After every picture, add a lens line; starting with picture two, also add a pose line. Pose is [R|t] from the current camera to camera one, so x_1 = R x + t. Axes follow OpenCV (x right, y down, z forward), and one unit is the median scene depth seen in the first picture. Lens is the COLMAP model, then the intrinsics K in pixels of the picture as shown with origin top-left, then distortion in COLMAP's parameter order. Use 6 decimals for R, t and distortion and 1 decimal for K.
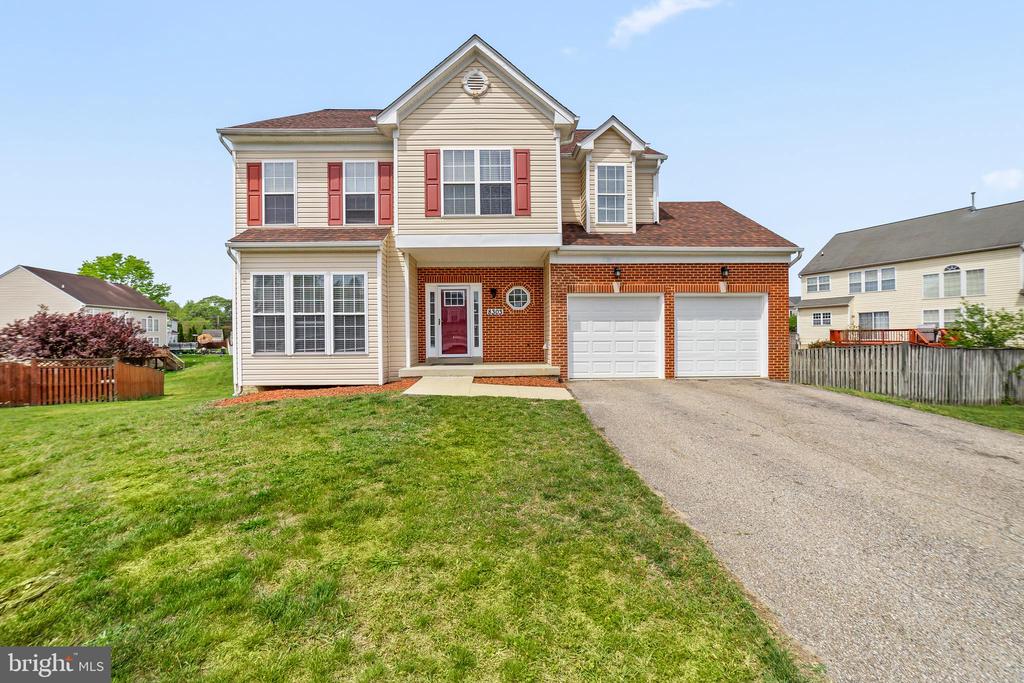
lens RADIAL K [[401.1, 0, 512.0], [0, 401.1, 341.5], [0, 0, 1]] dist [0.000174, 0.000026]
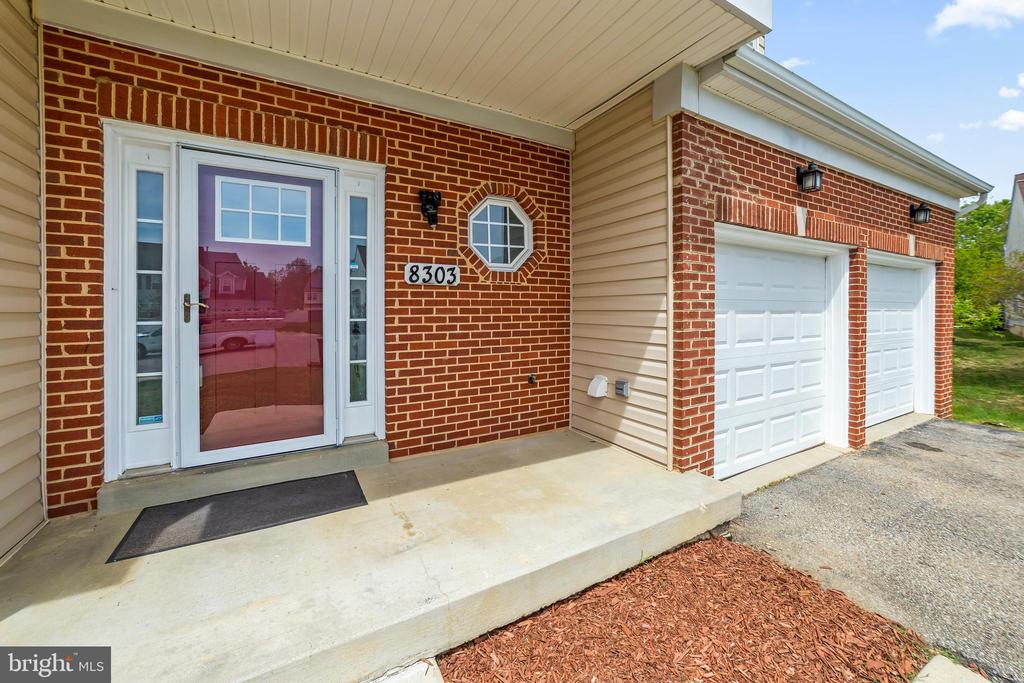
lens RADIAL K [[413.8, 0, 507.9], [0, 413.8, 309.9], [0, 0, 1]] dist [0.000060, 0.000063]
pose [[0.868955, 0.003692, 0.494878, -0.141027], [0.007893, 0.999742, -0.021317, -0.041812], [-0.494829, 0.022430, 0.868701, 0.714505]]
